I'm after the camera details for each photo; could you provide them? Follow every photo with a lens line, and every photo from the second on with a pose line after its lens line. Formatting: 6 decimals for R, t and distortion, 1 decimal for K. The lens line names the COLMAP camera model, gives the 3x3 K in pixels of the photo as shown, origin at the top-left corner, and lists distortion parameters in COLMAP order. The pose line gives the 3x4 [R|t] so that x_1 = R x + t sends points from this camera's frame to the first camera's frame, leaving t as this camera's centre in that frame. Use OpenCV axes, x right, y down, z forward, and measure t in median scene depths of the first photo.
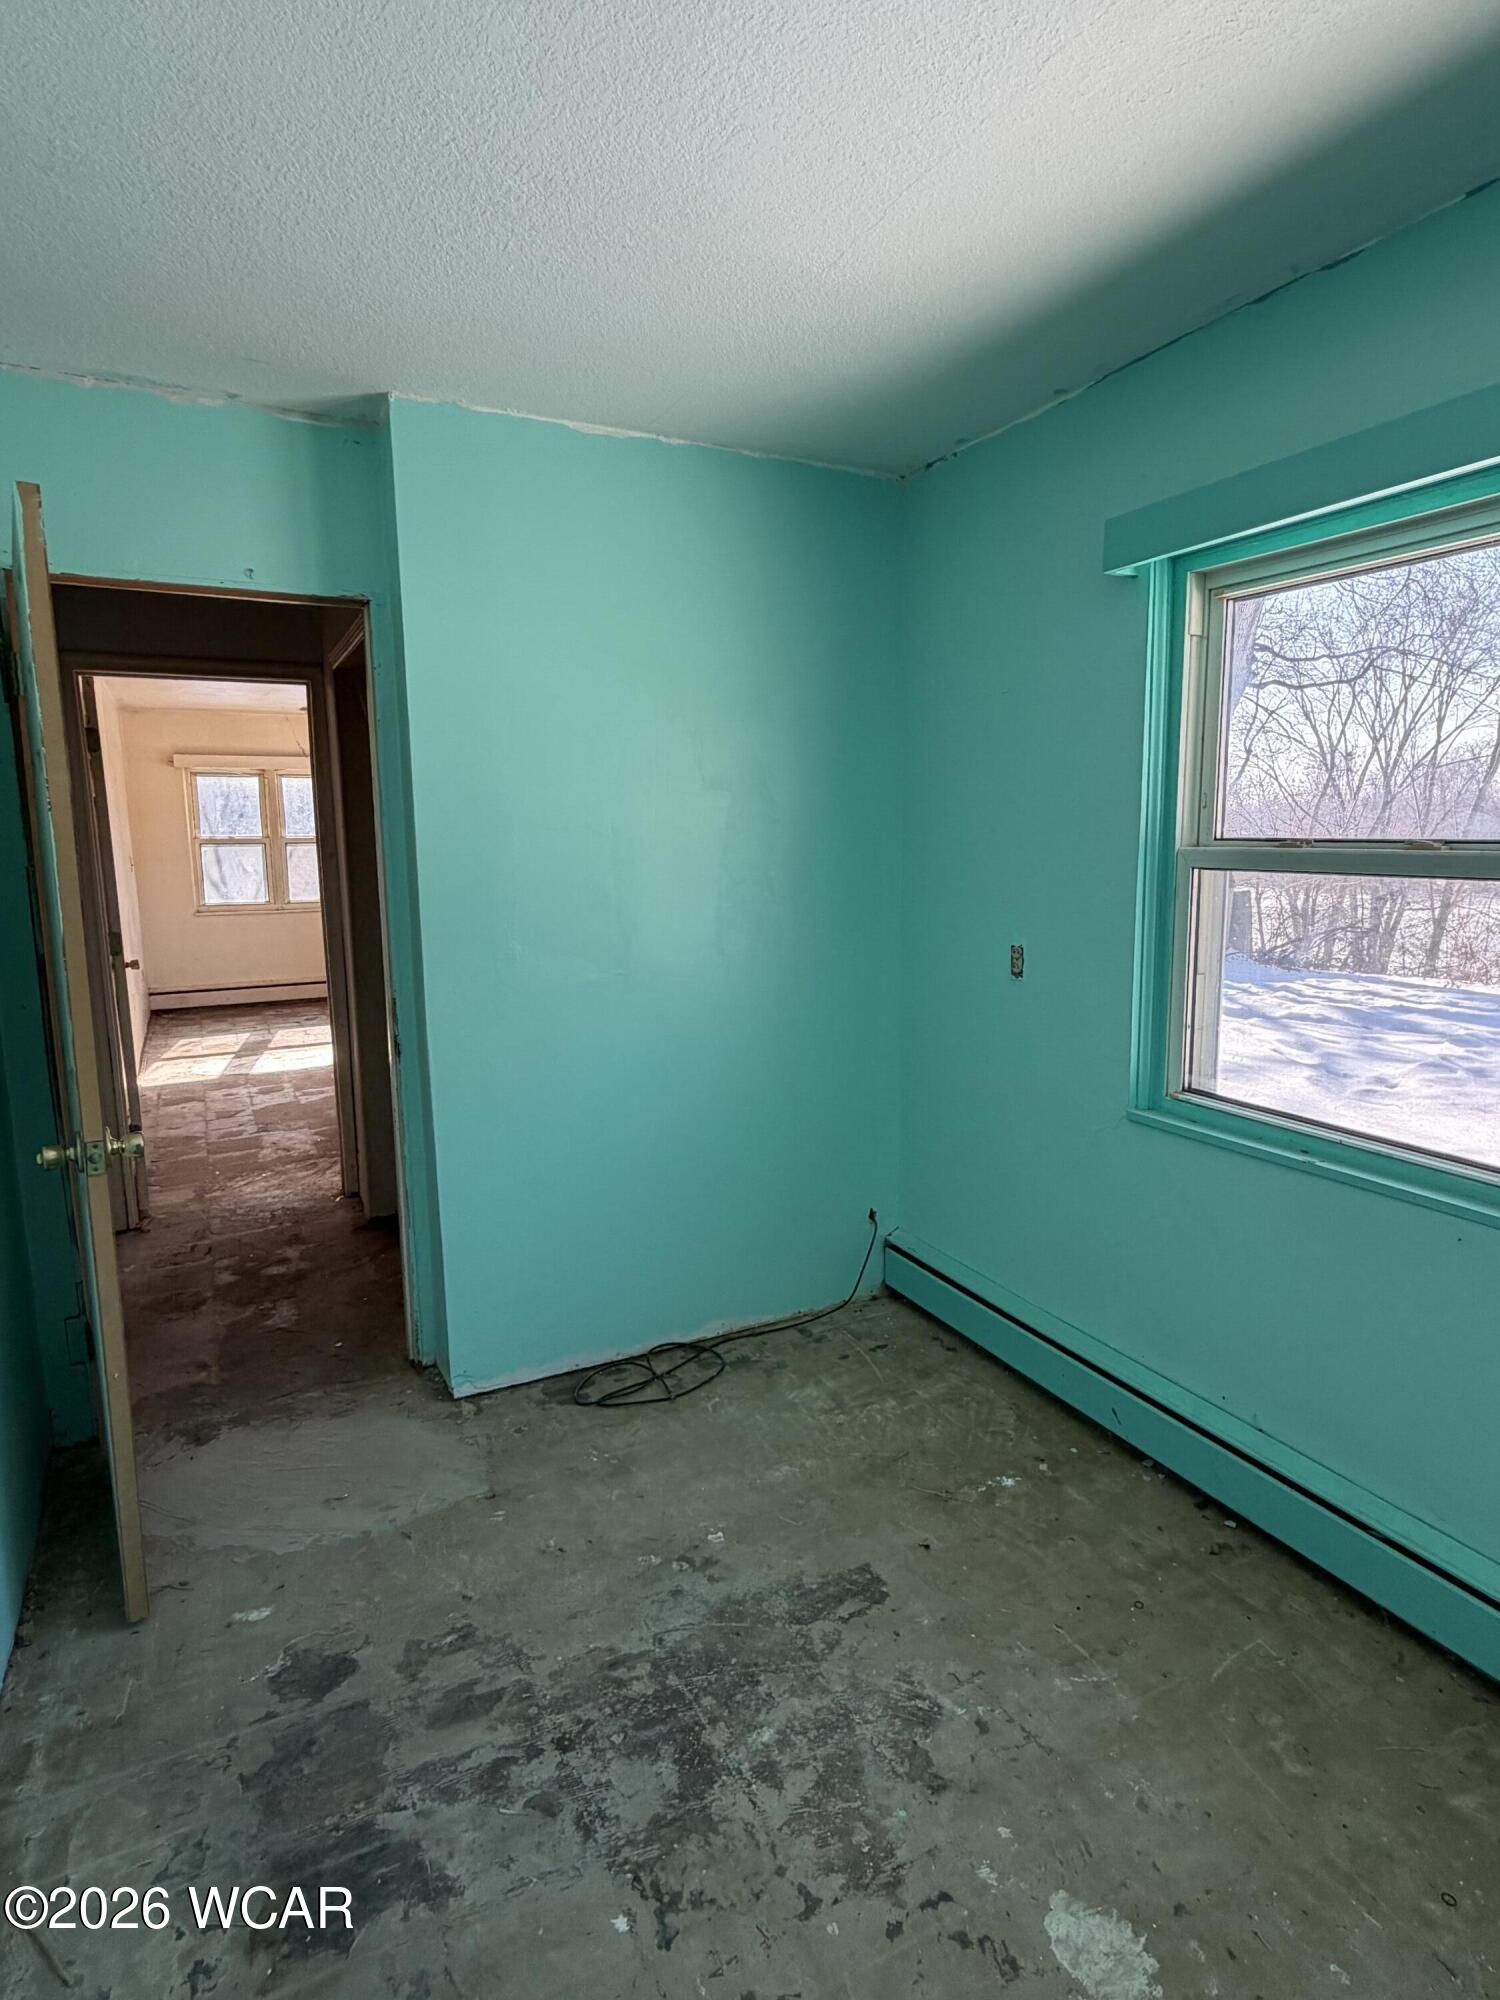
lens RADIAL K [[1061.8, 0, 750.9], [0, 1061.8, 996.1], [0, 0, 1]] dist [0.000510, 0.000000]
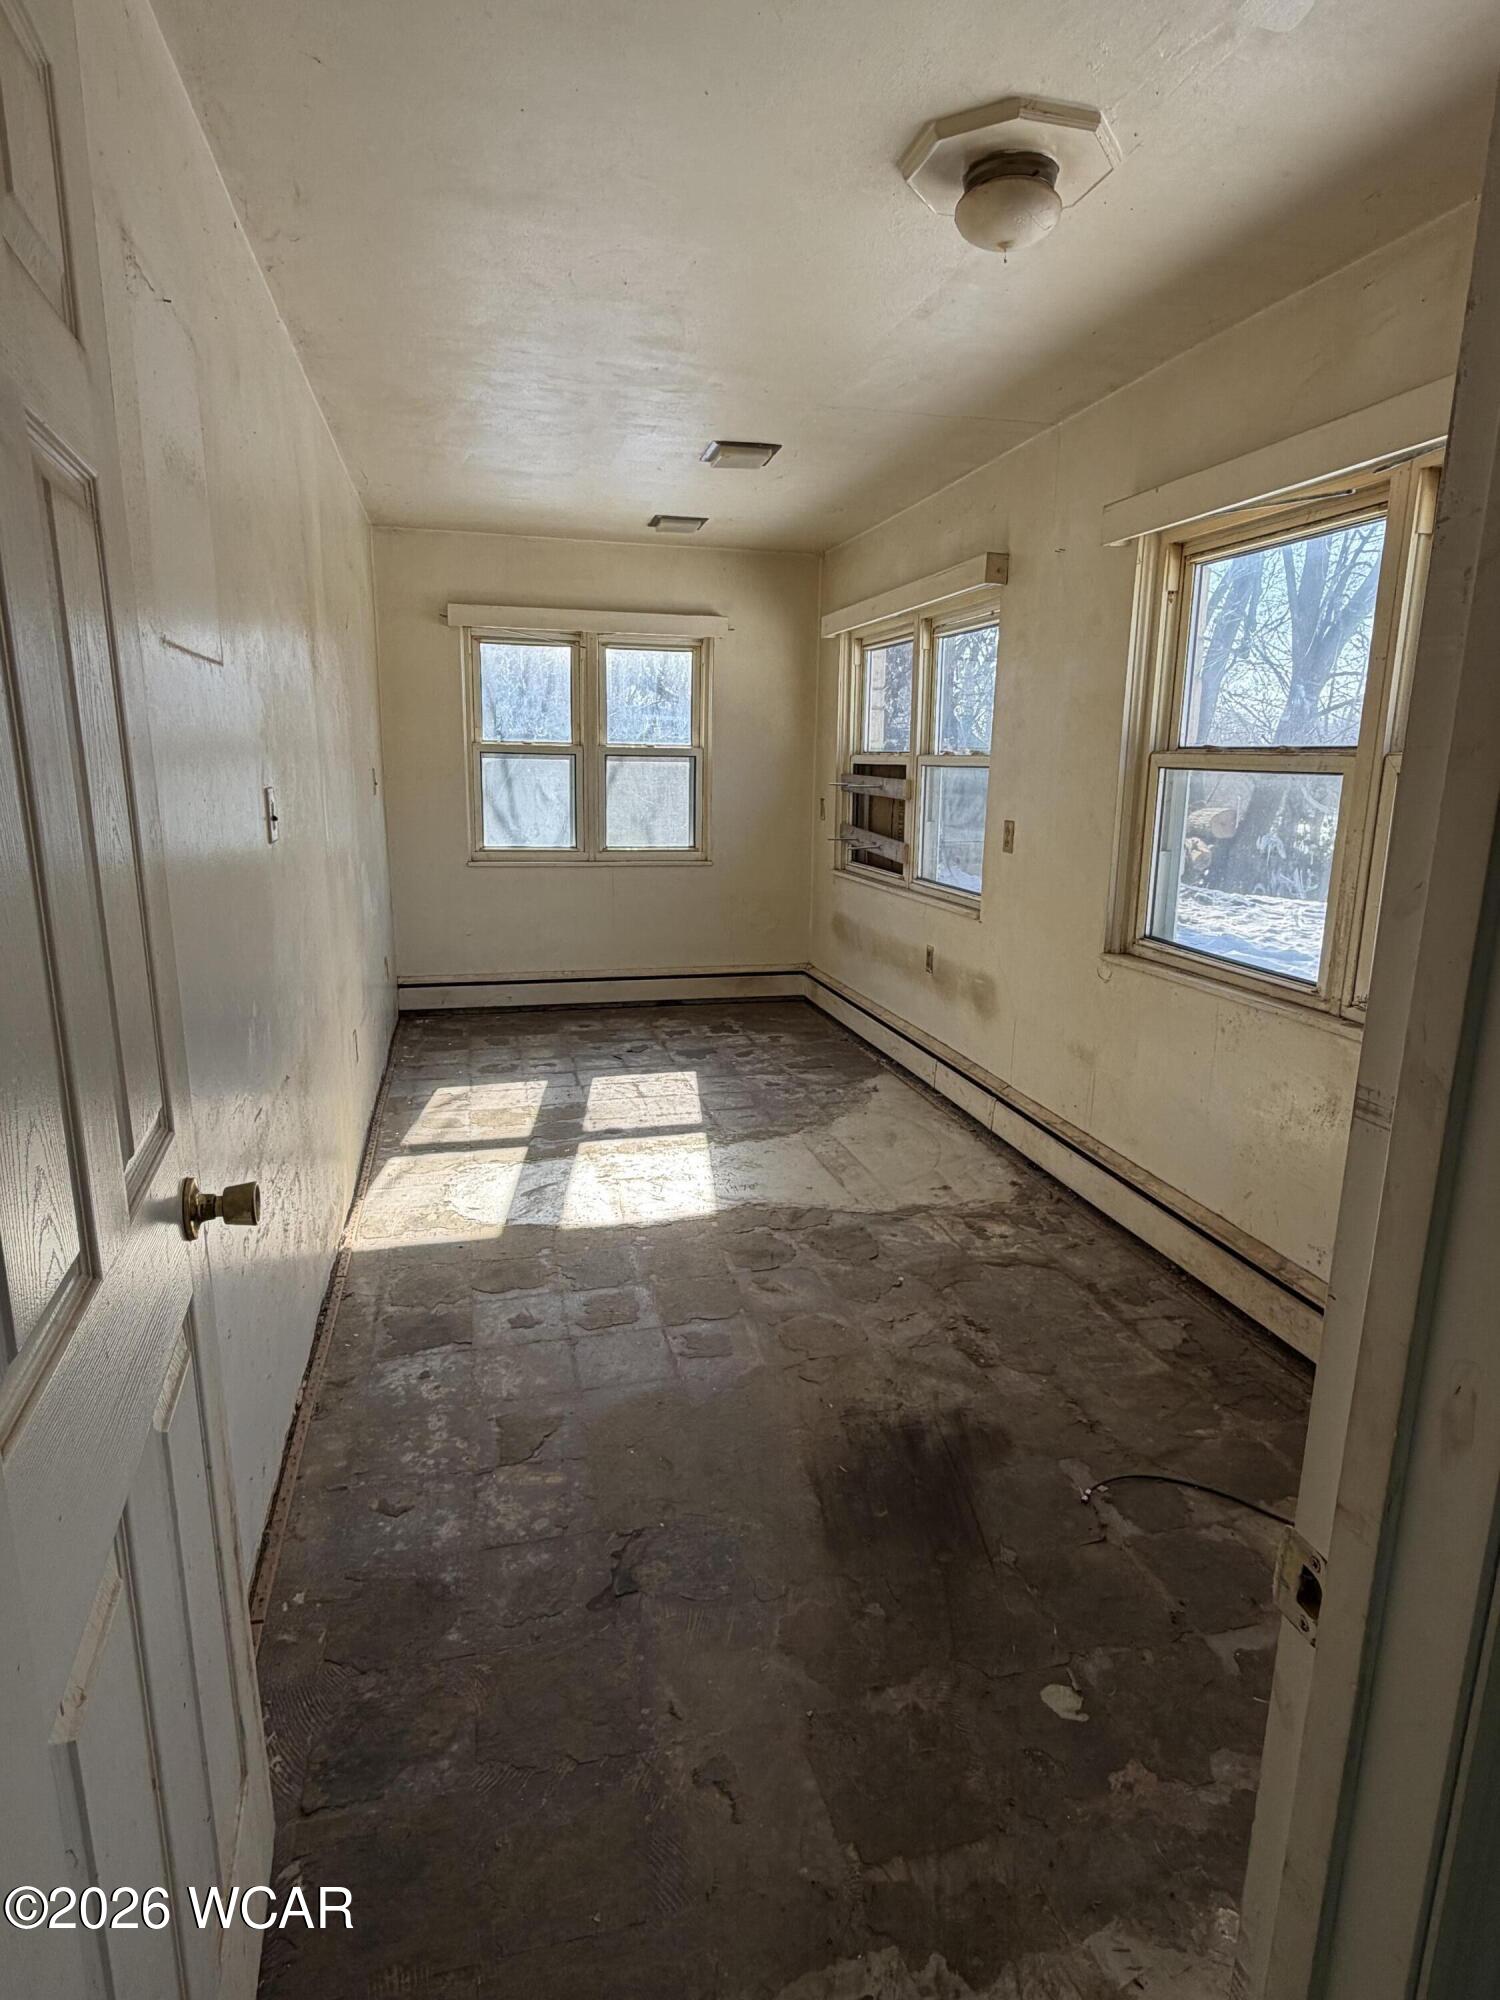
lens RADIAL K [[1061.8, 0, 750.1], [0, 1061.8, 995.9], [0, 0, 1]] dist [0.000510, 0.000000]
pose [[0.974059, 0.075361, -0.213379, -0.219456], [-0.062533, 0.995842, 0.066249, -0.050961], [0.217484, -0.051187, 0.974721, 0.416173]]
